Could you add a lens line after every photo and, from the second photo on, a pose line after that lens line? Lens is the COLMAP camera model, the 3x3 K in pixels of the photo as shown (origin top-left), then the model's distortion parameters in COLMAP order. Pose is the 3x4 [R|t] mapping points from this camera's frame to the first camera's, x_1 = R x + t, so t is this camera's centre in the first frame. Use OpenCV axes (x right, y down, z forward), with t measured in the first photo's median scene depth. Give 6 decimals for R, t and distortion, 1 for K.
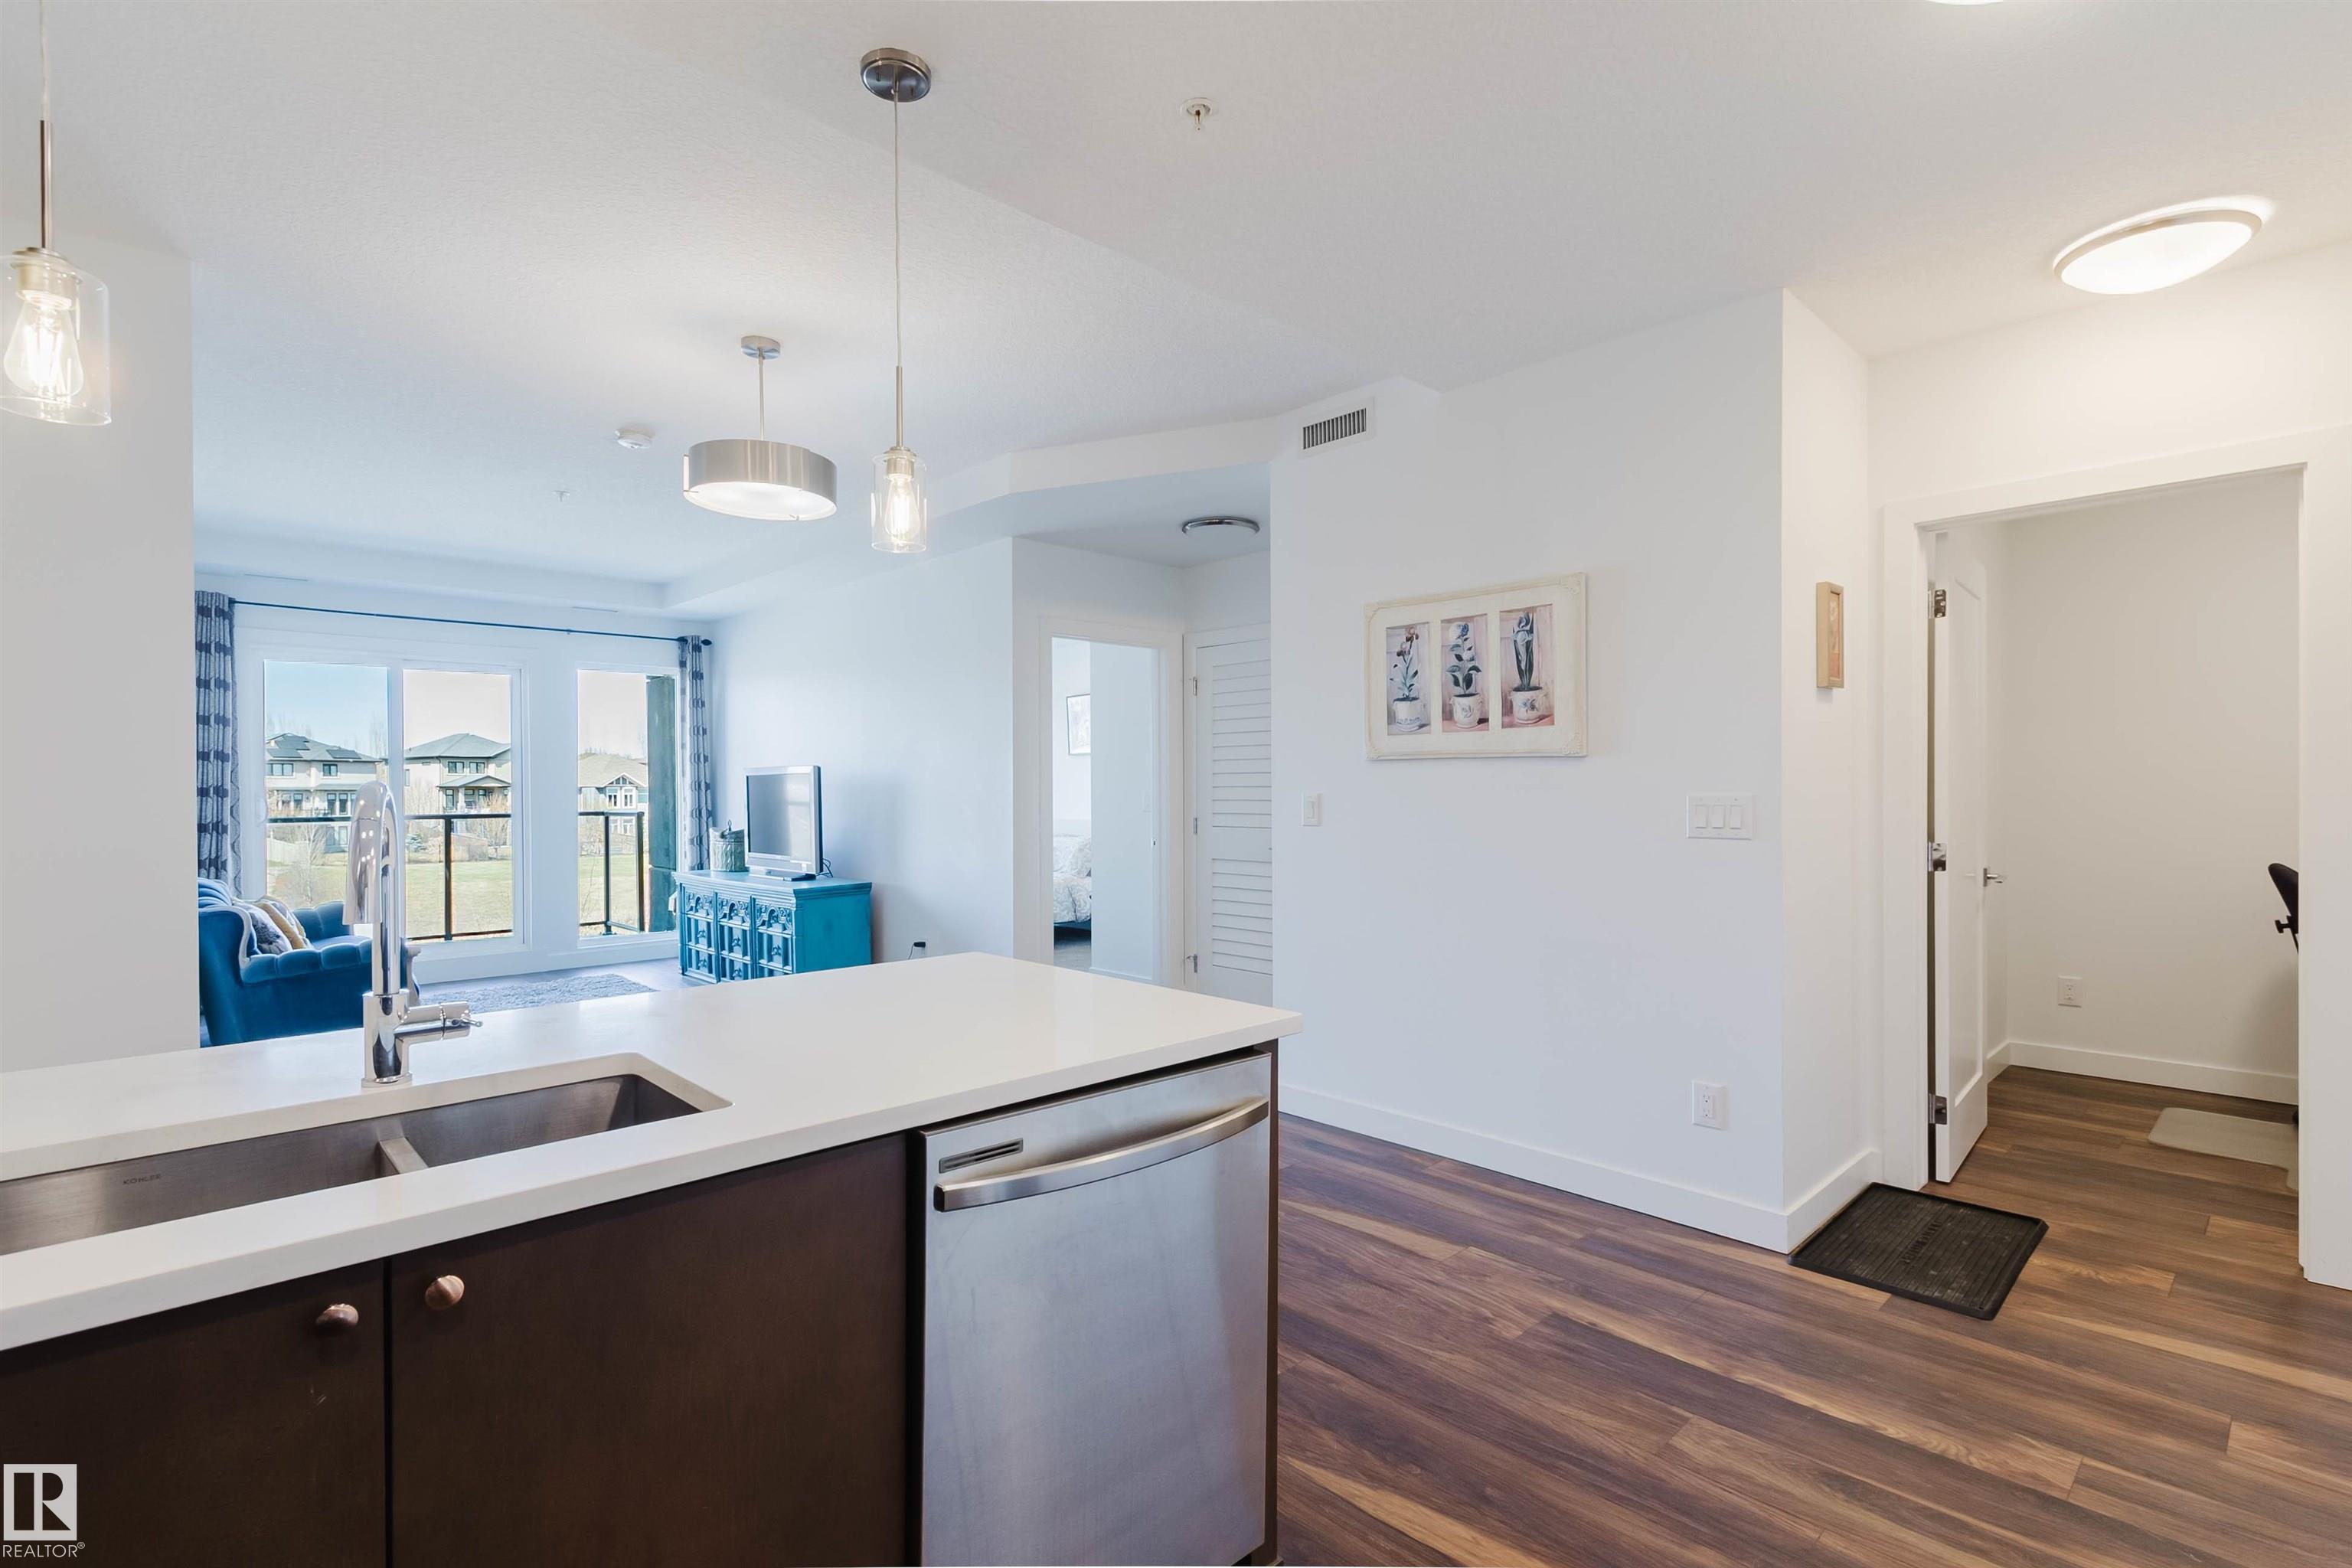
lens RADIAL K [[1089.8, 0, 1163.9], [0, 1089.8, 792.8], [0, 0, 1]] dist [-0.004699, 0.000463]
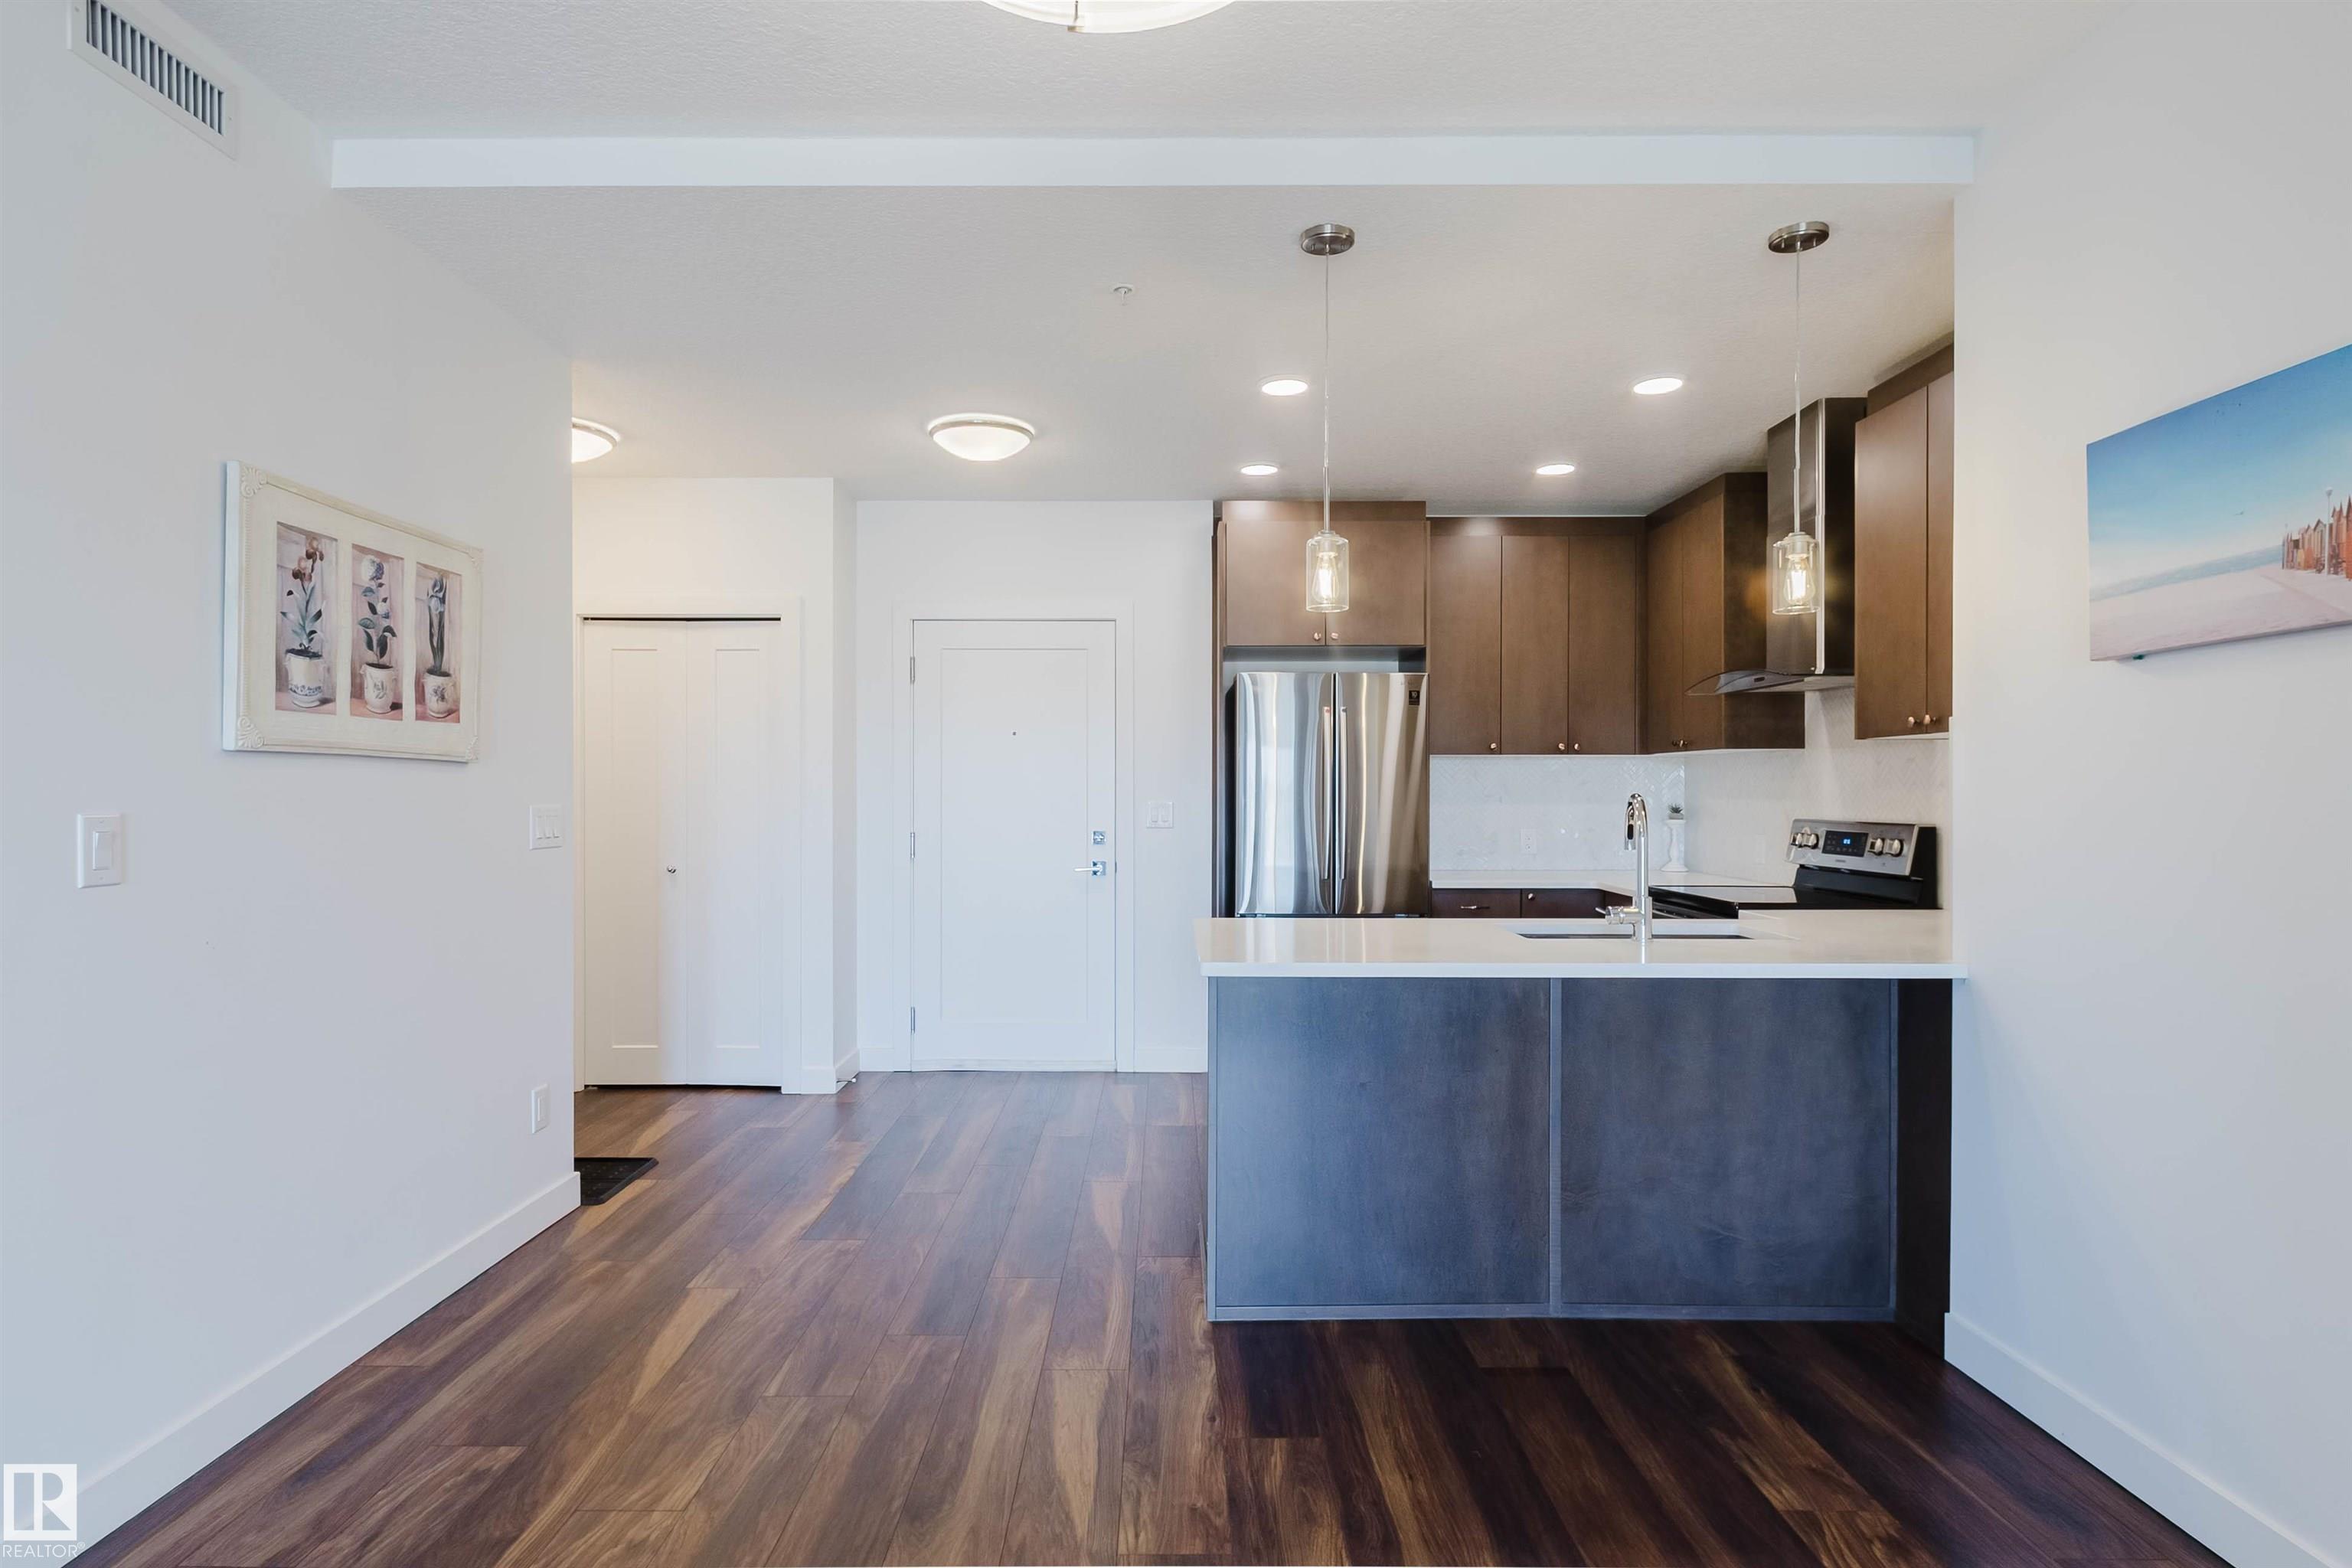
lens RADIAL K [[1208.2, 0, 1195.1], [0, 1208.2, 792.9], [0, 0, 1]] dist [-0.001953, 0.000763]
pose [[-0.744094, 0.004169, 0.668061, -0.612012], [0.006062, 0.999981, 0.000511, -0.006631], [-0.668047, 0.004430, -0.744106, 1.217471]]
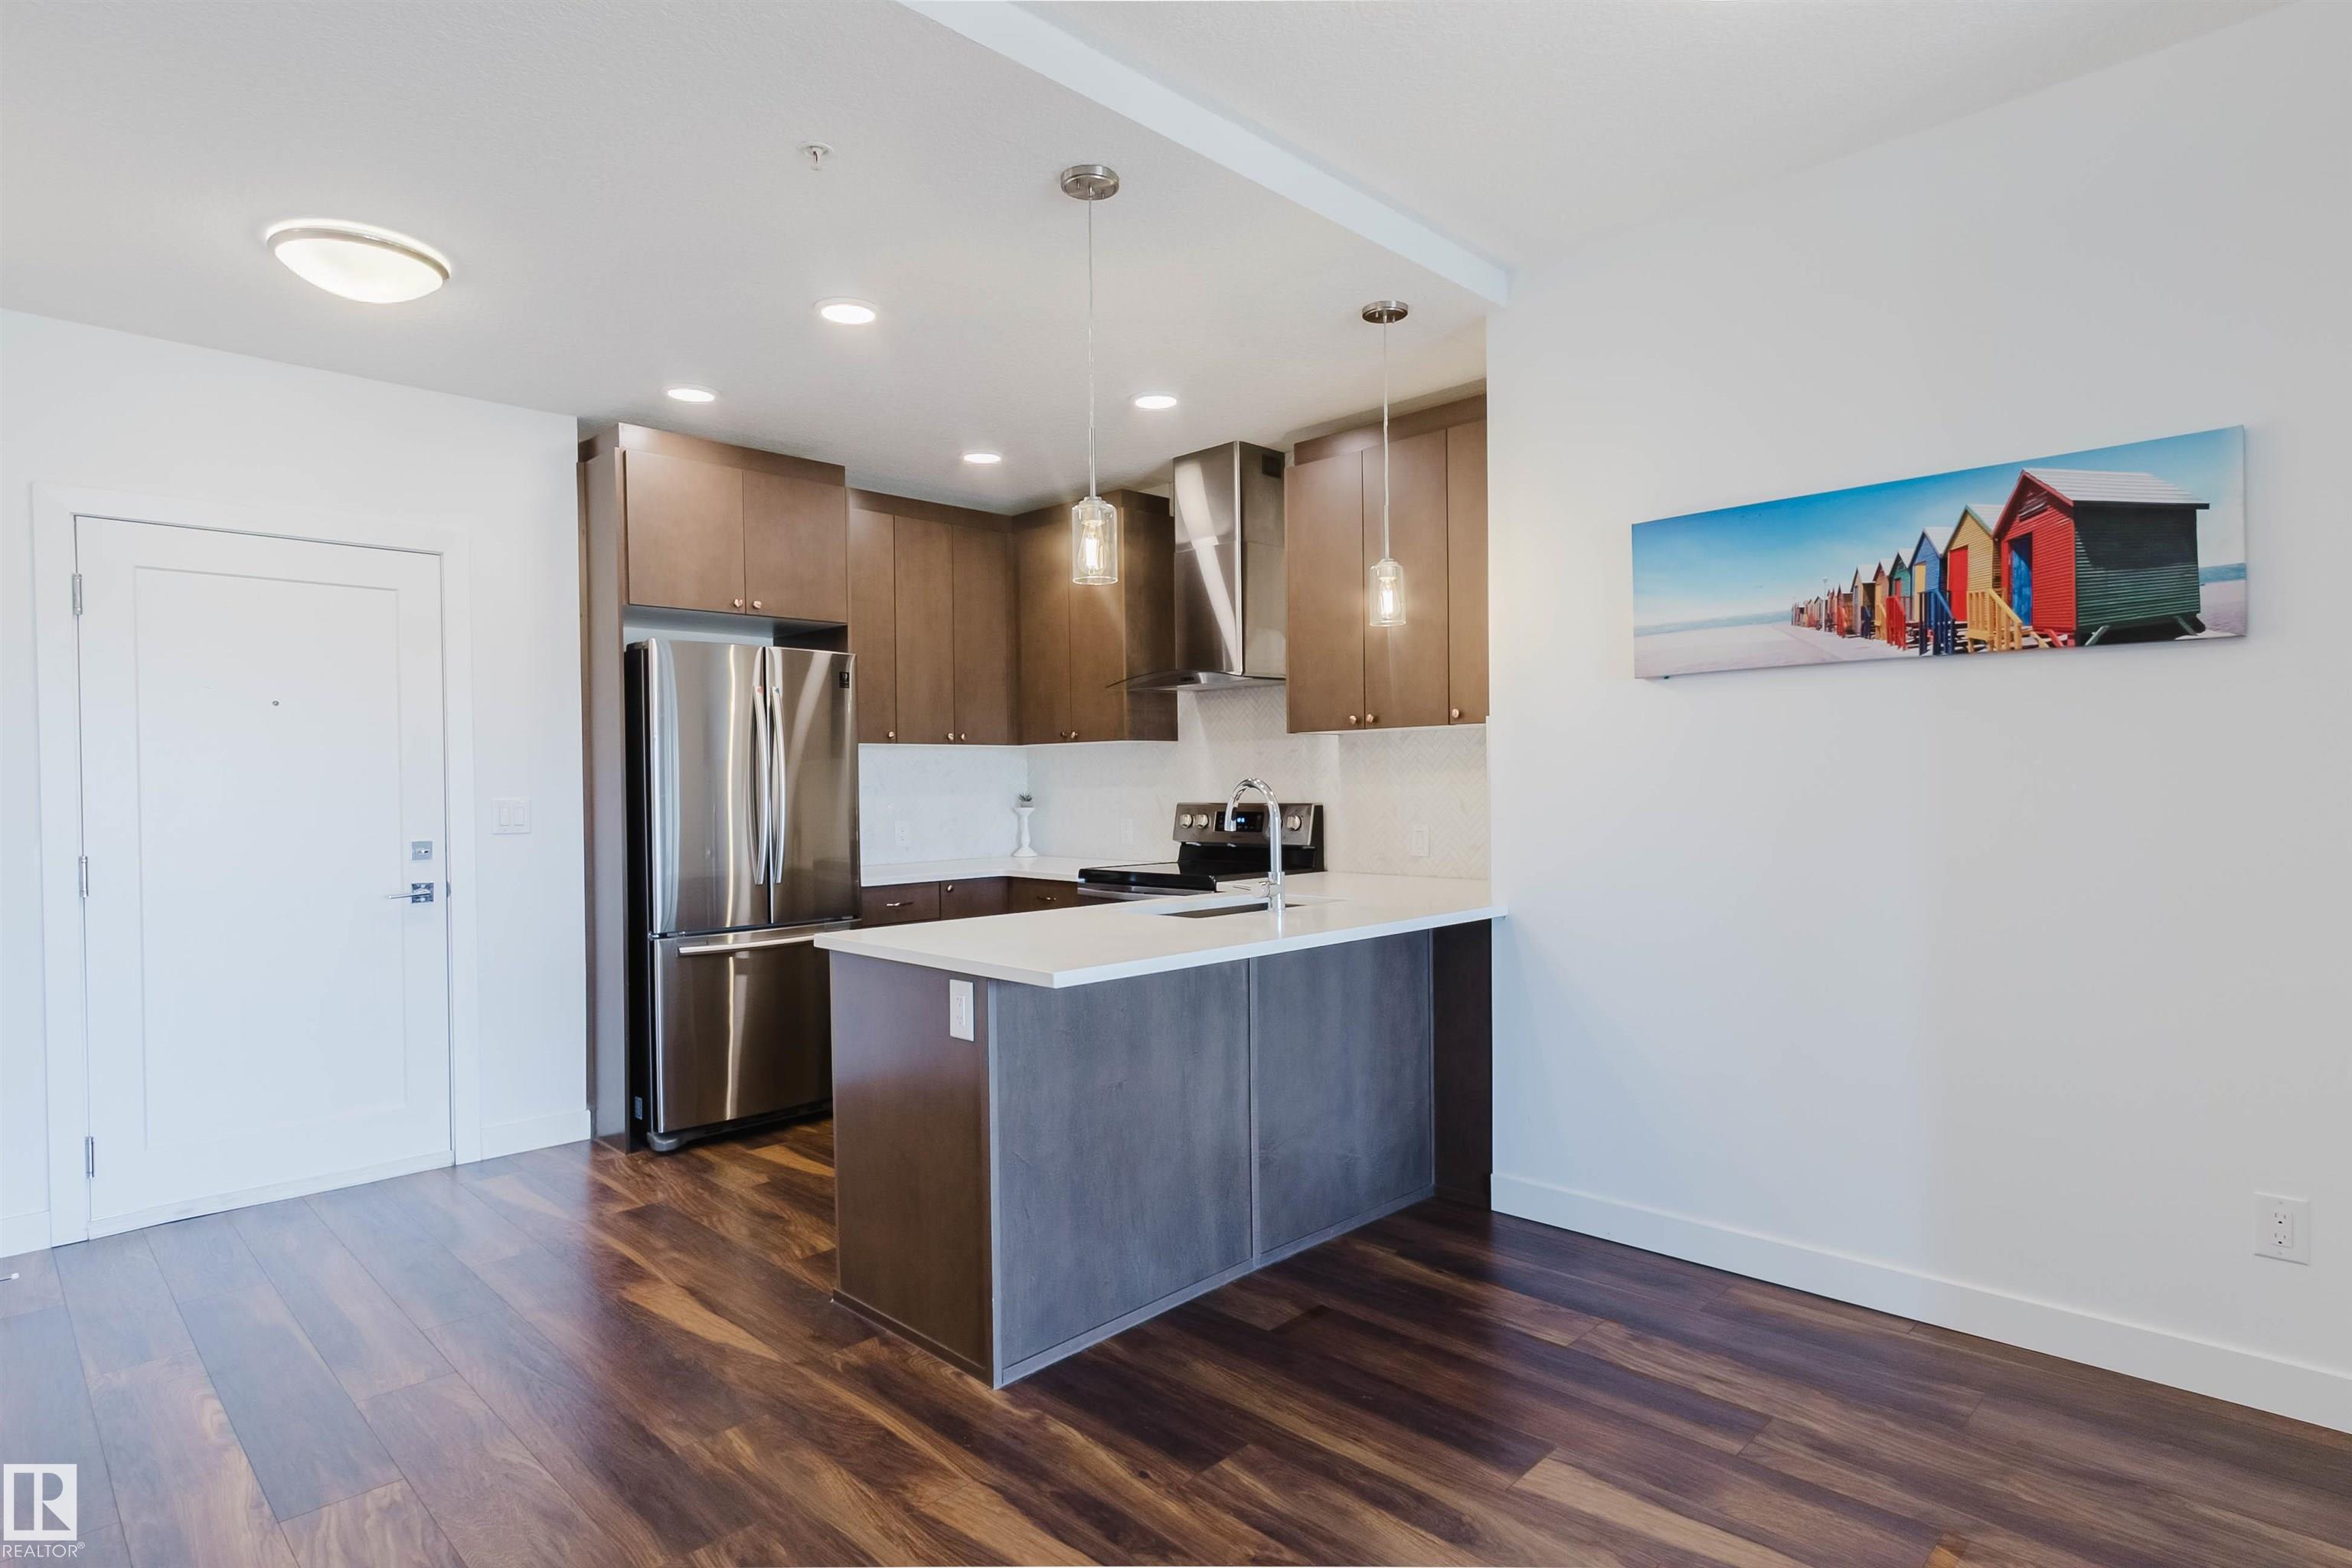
lens RADIAL K [[1208.2, 0, 1204.0], [0, 1208.2, 798.6], [0, 0, 1]] dist [-0.001953, 0.000763]
pose [[-0.998813, 0.018560, -0.045024, -0.168465], [0.017718, 0.999662, 0.019035, -0.006547], [0.045362, 0.018215, -0.998805, 1.312400]]
